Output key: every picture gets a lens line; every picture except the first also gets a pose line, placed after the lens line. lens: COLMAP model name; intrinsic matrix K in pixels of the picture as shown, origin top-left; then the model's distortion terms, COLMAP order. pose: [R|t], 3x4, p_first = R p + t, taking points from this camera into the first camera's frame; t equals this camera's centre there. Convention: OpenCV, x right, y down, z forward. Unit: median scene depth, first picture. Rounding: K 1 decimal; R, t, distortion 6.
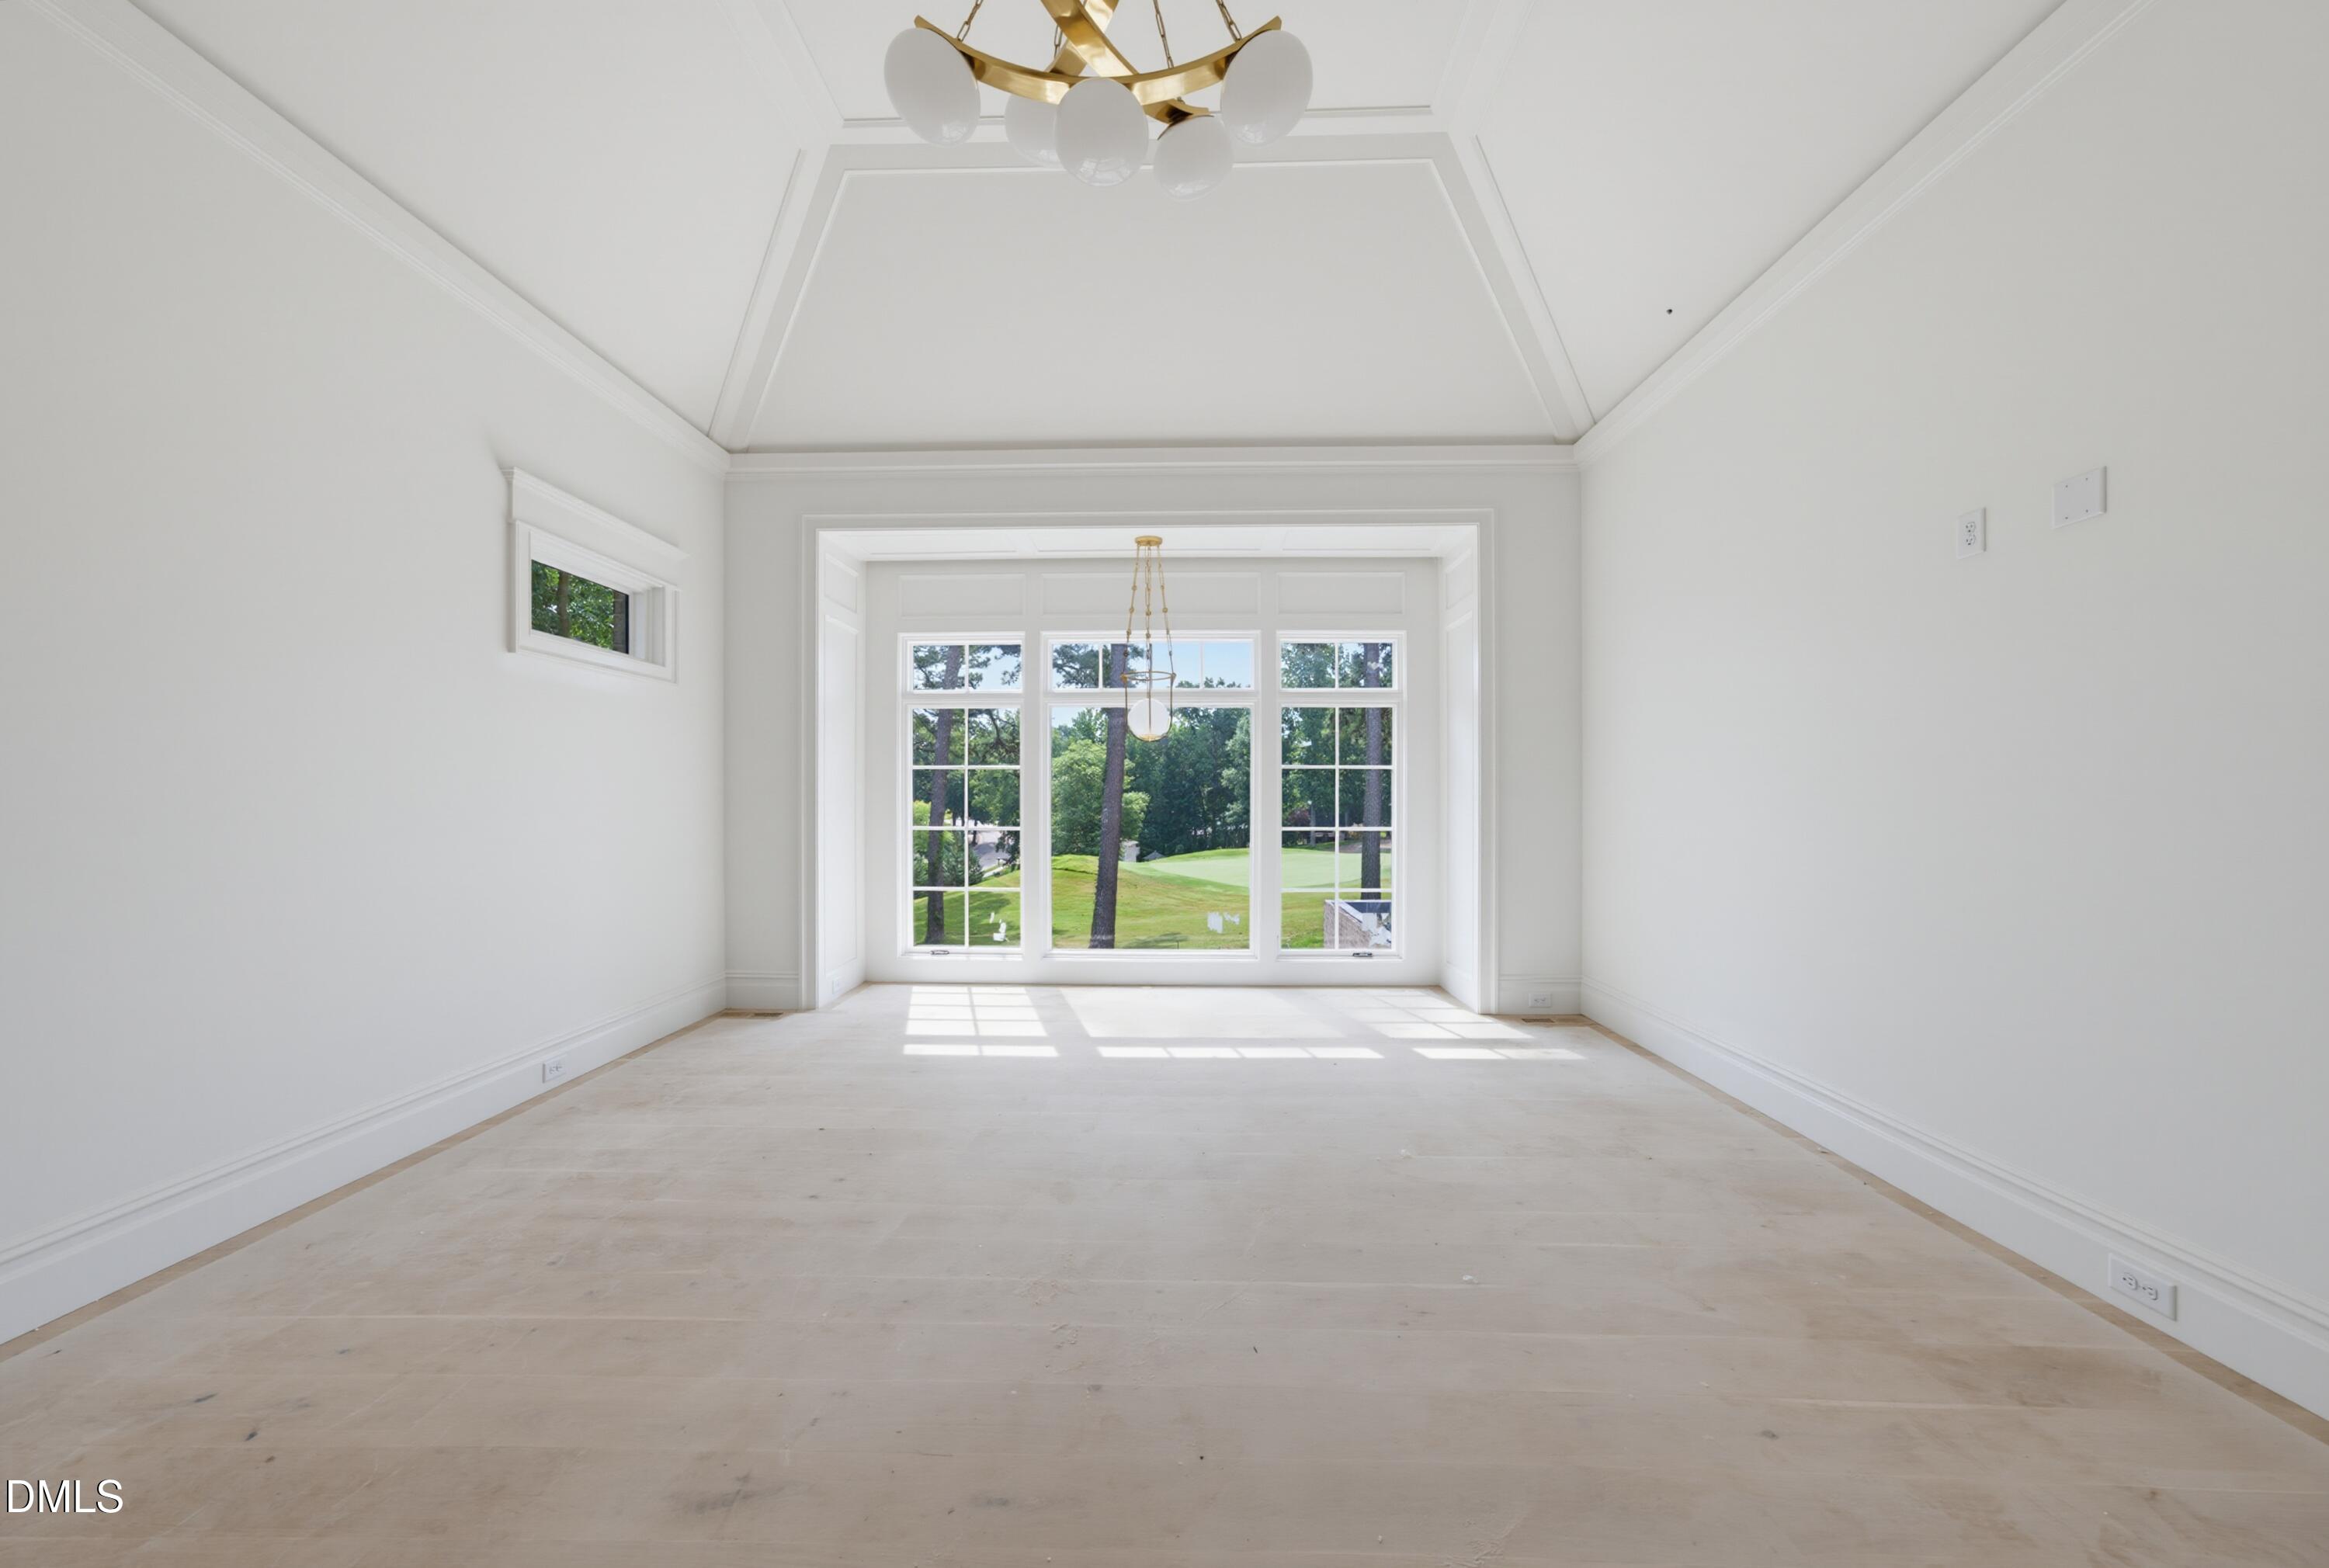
lens RADIAL K [[812.0, 0, 1174.3], [0, 812.0, 799.3], [0, 0, 1]] dist [-0.030958, 0.012651]
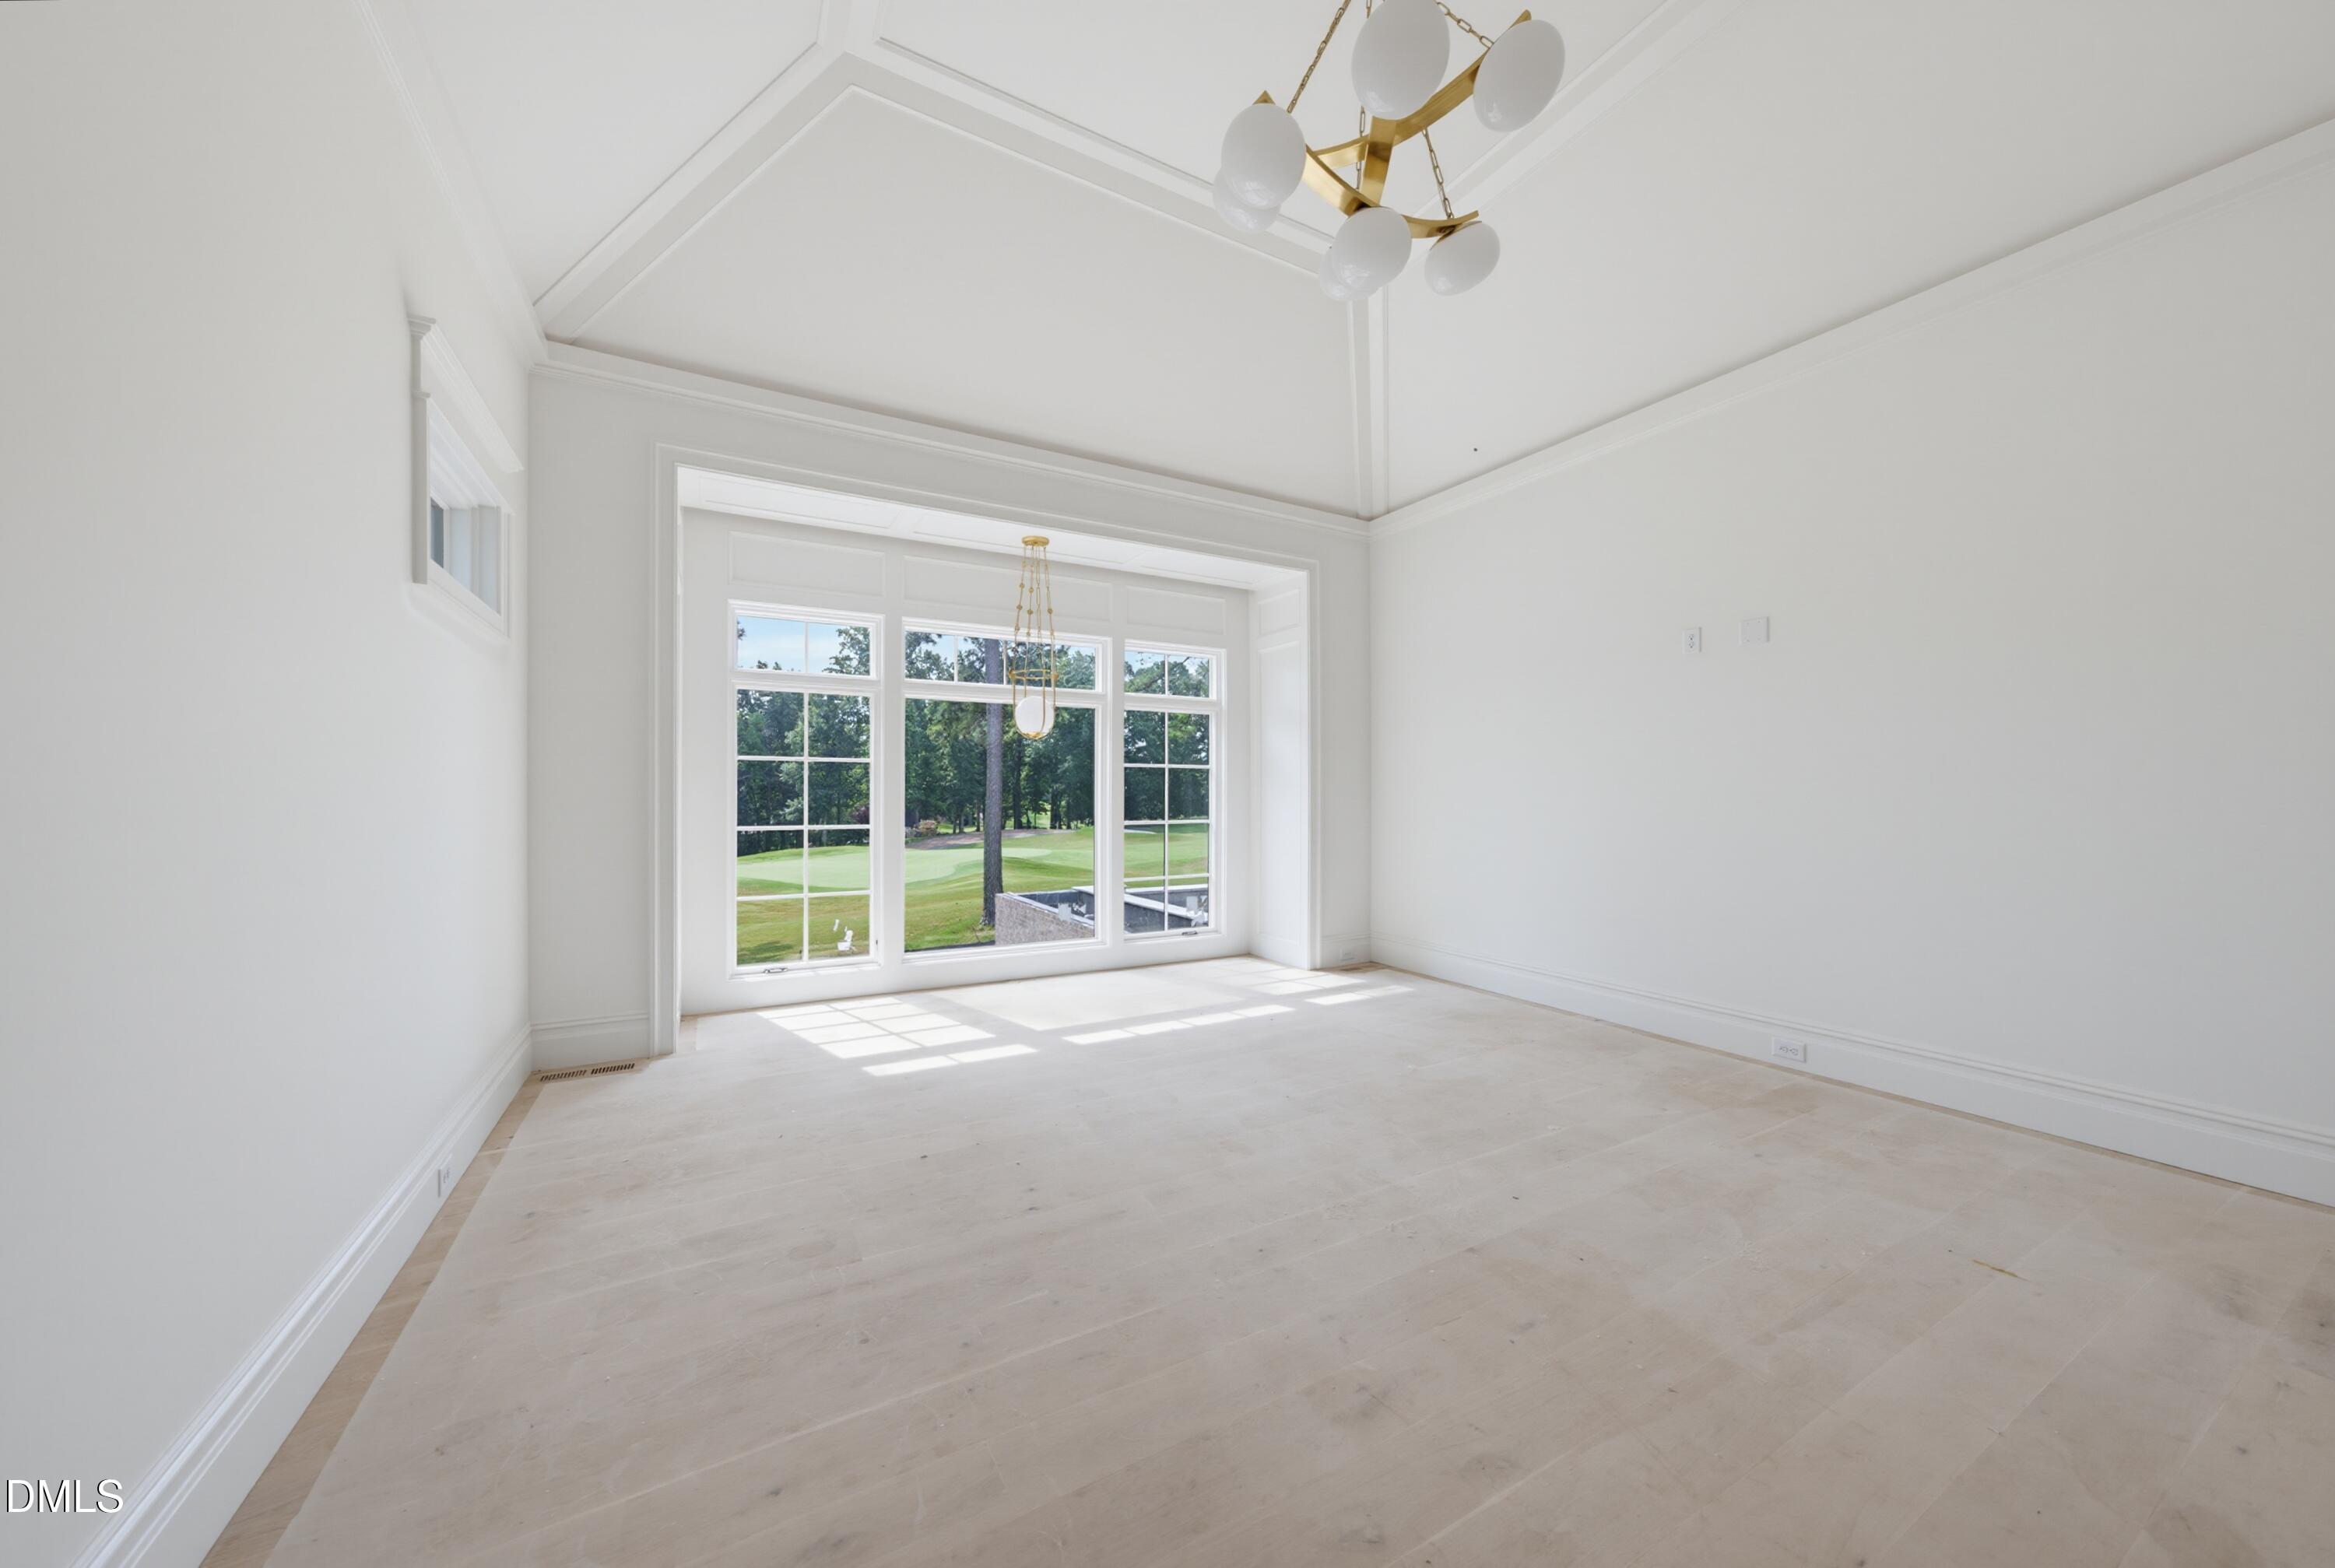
lens RADIAL K [[809.8, 0, 1166.7], [0, 809.8, 791.7], [0, 0, 1]] dist [-0.027132, 0.013551]
pose [[0.859208, 0.002419, 0.511620, -0.412384], [-0.000711, 0.999994, -0.003534, -0.000468], [-0.511625, 0.002672, 0.859205, 0.045869]]
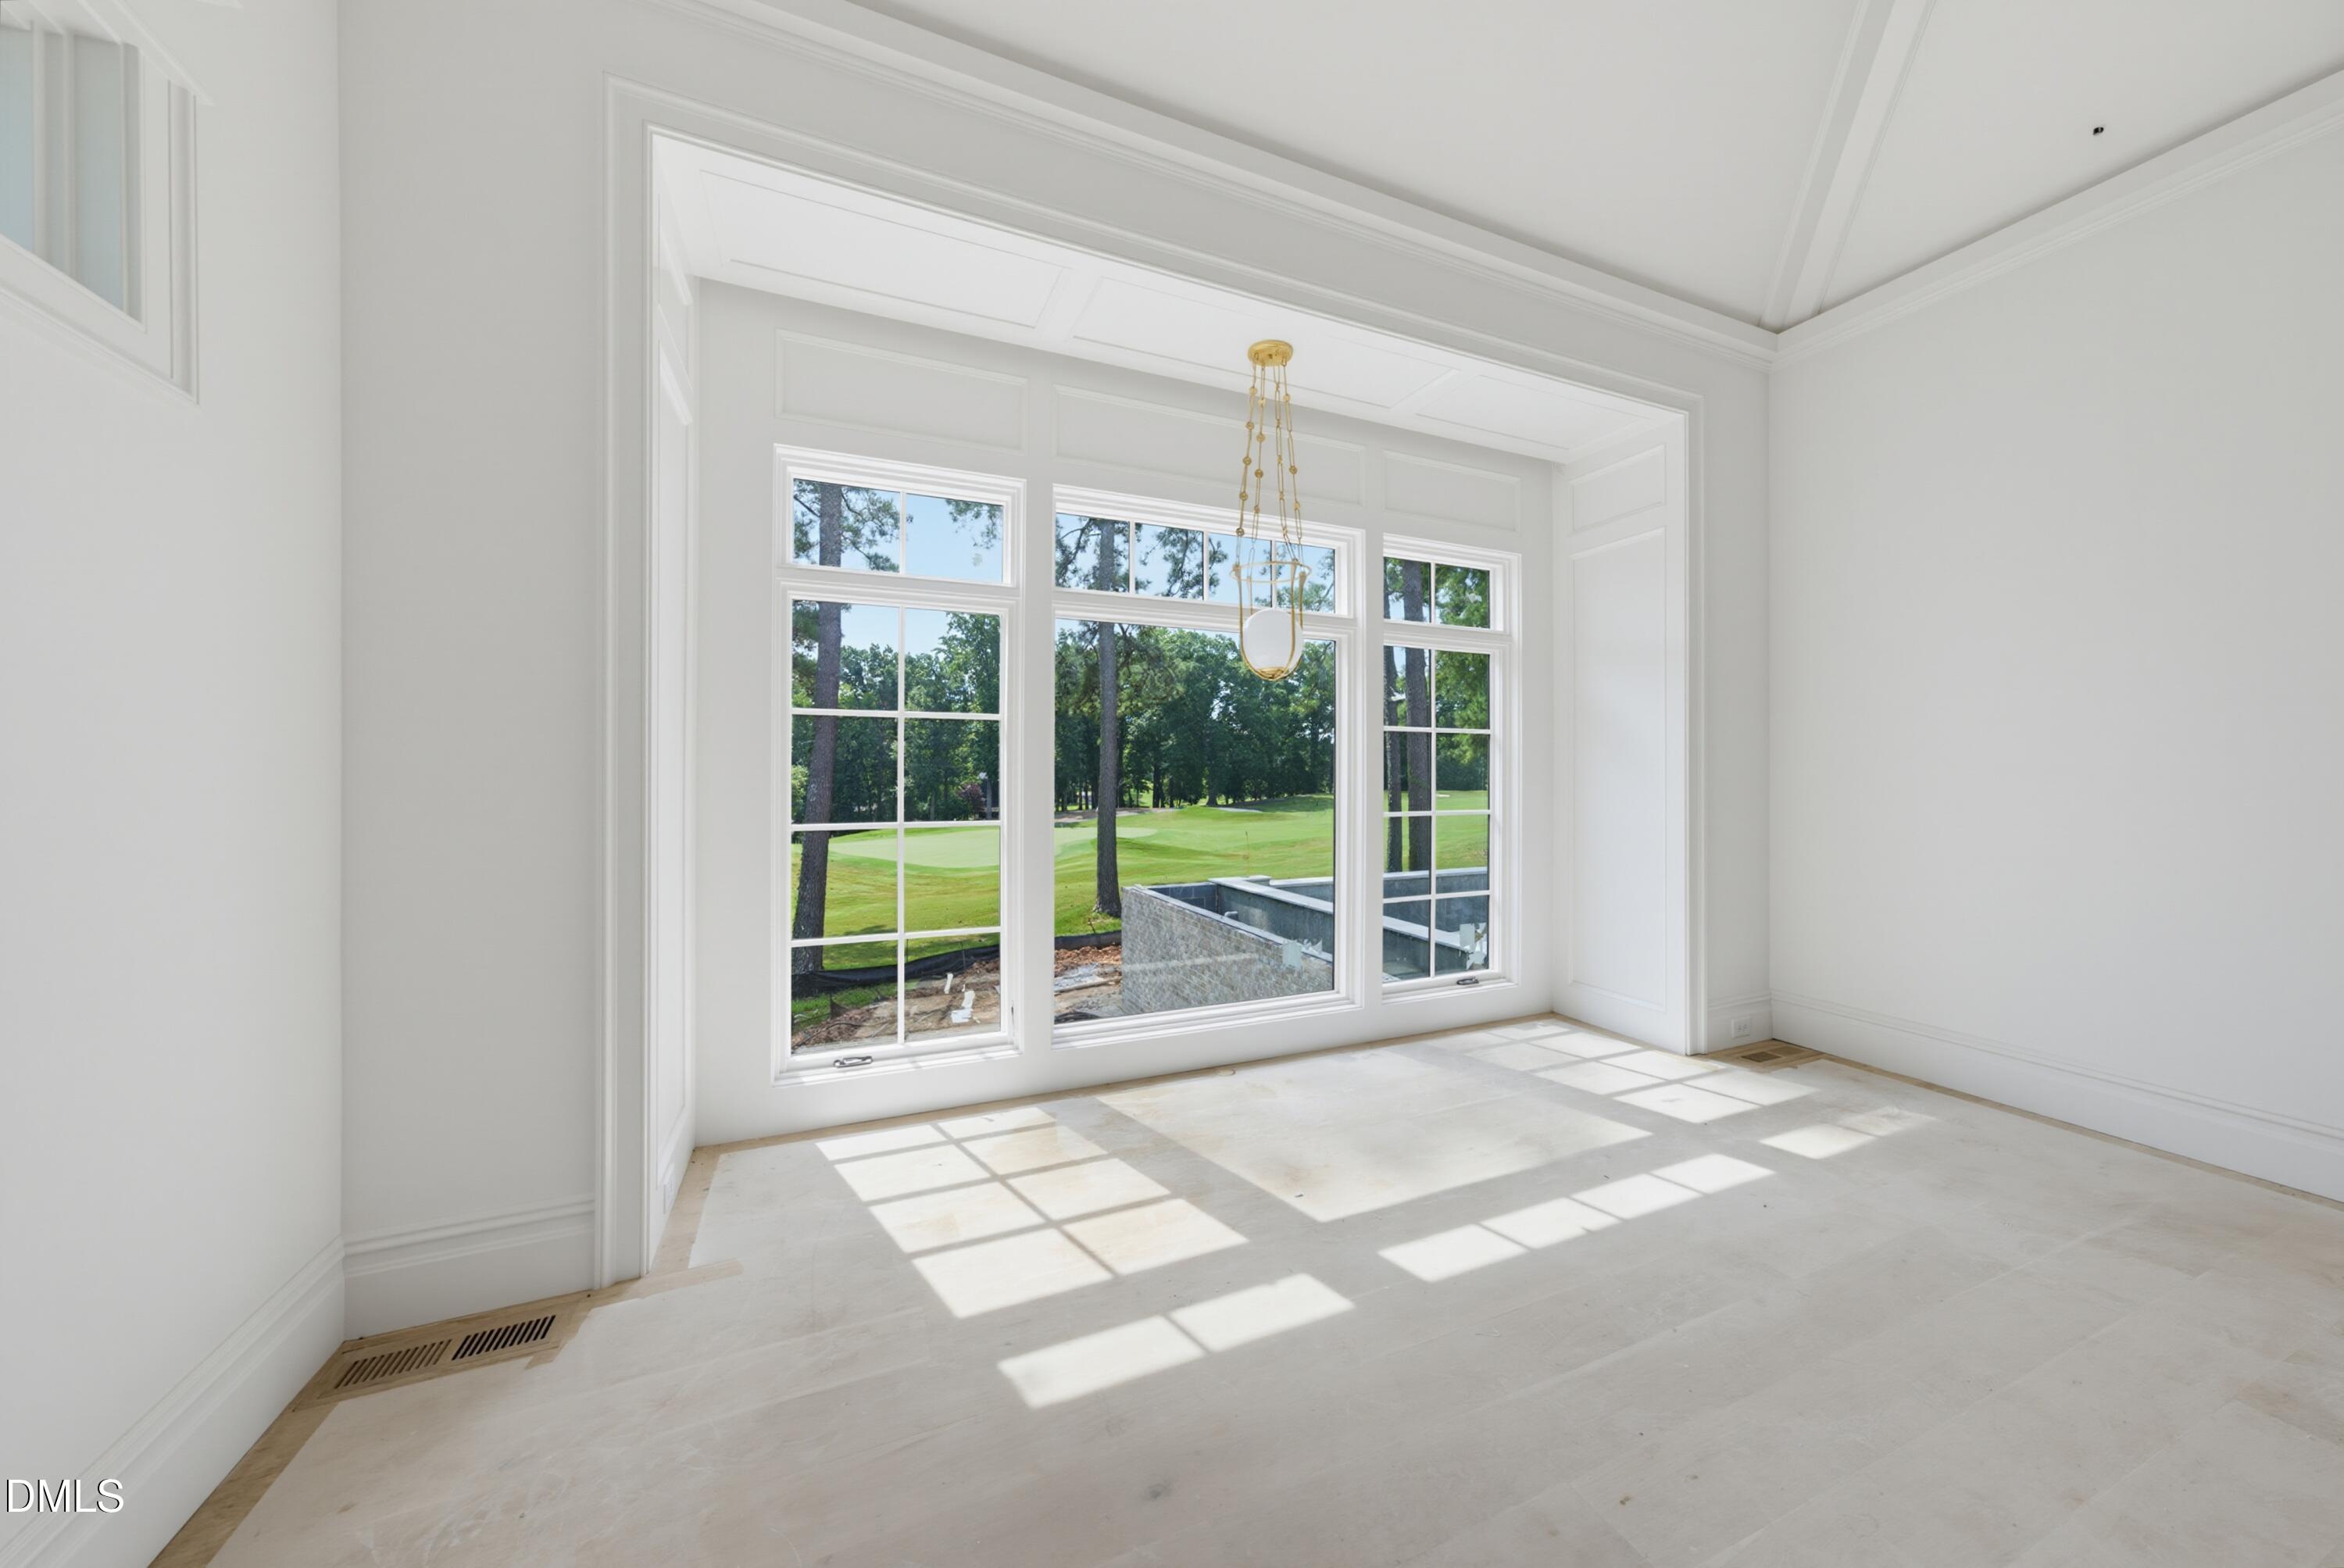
lens RADIAL K [[789.7, 0, 1175.9], [0, 789.7, 773.0], [0, 0, 1]] dist [-0.000343, 0.000067]
pose [[0.906984, 0.002663, 0.421157, -0.350611], [-0.003141, 0.999995, 0.000442, -0.000377], [-0.421154, -0.001724, 0.906988, 0.492262]]
